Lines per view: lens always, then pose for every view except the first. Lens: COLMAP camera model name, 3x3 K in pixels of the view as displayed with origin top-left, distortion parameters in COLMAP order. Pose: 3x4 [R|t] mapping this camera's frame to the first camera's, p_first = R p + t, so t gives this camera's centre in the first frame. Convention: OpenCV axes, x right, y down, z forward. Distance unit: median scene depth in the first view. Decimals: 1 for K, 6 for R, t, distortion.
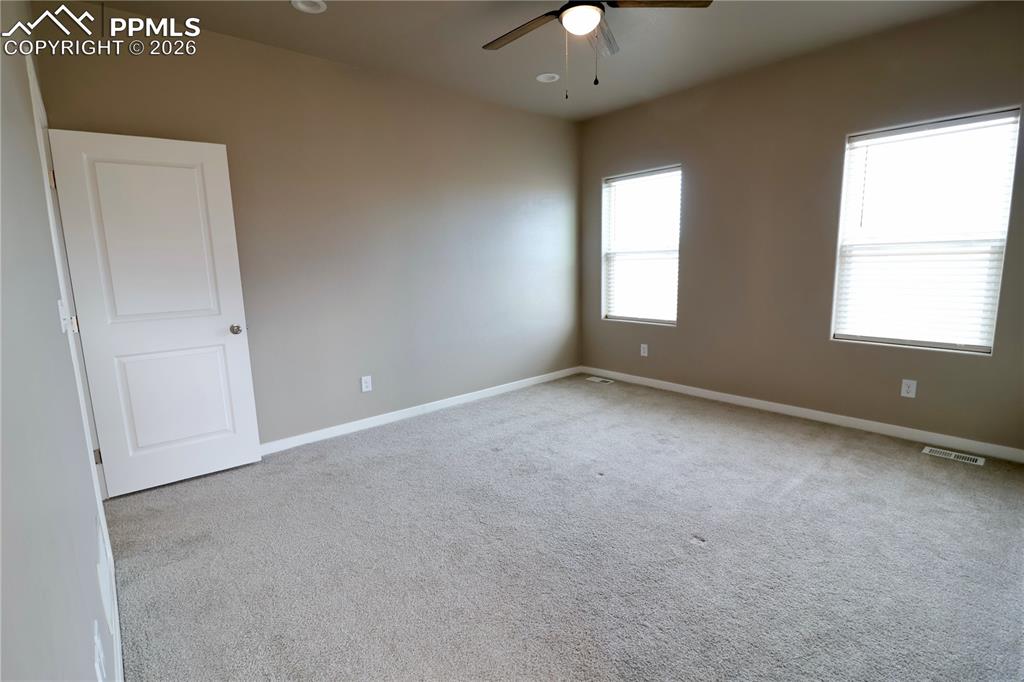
lens RADIAL K [[475.6, 0, 517.7], [0, 475.6, 335.5], [0, 0, 1]] dist [-0.001544, -0.011109]
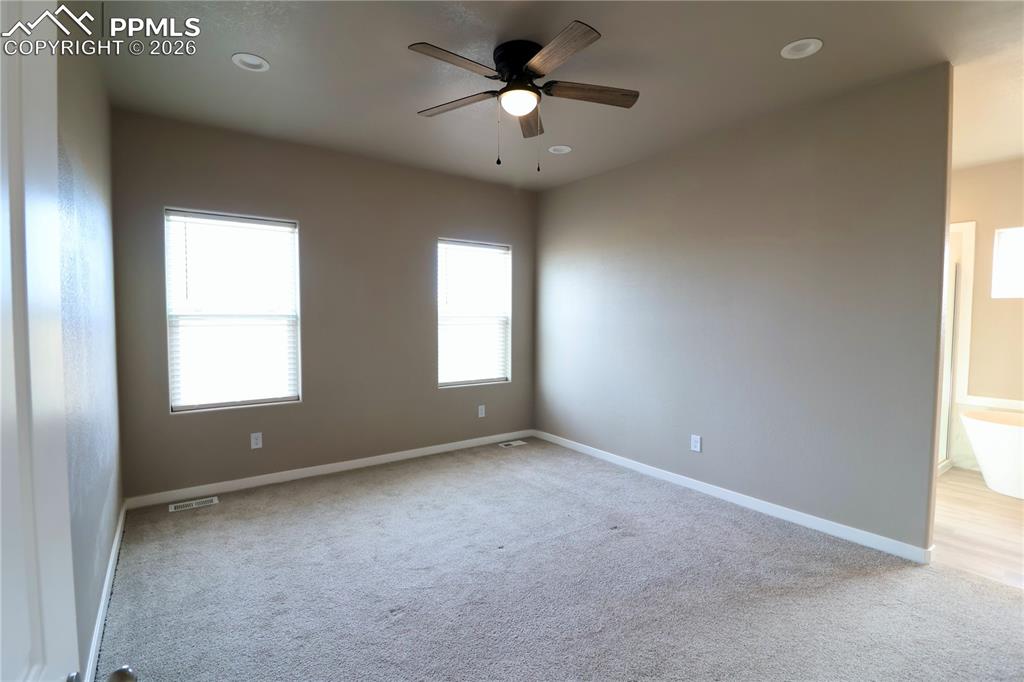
lens RADIAL K [[475.6, 0, 489.0], [0, 475.6, 337.5], [0, 0, 1]] dist [-0.001544, -0.011109]
pose [[0.113826, -0.007675, 0.993471, -0.493536], [0.153822, 0.988048, -0.009991, -0.074951], [-0.981520, 0.153955, 0.113646, 0.548012]]
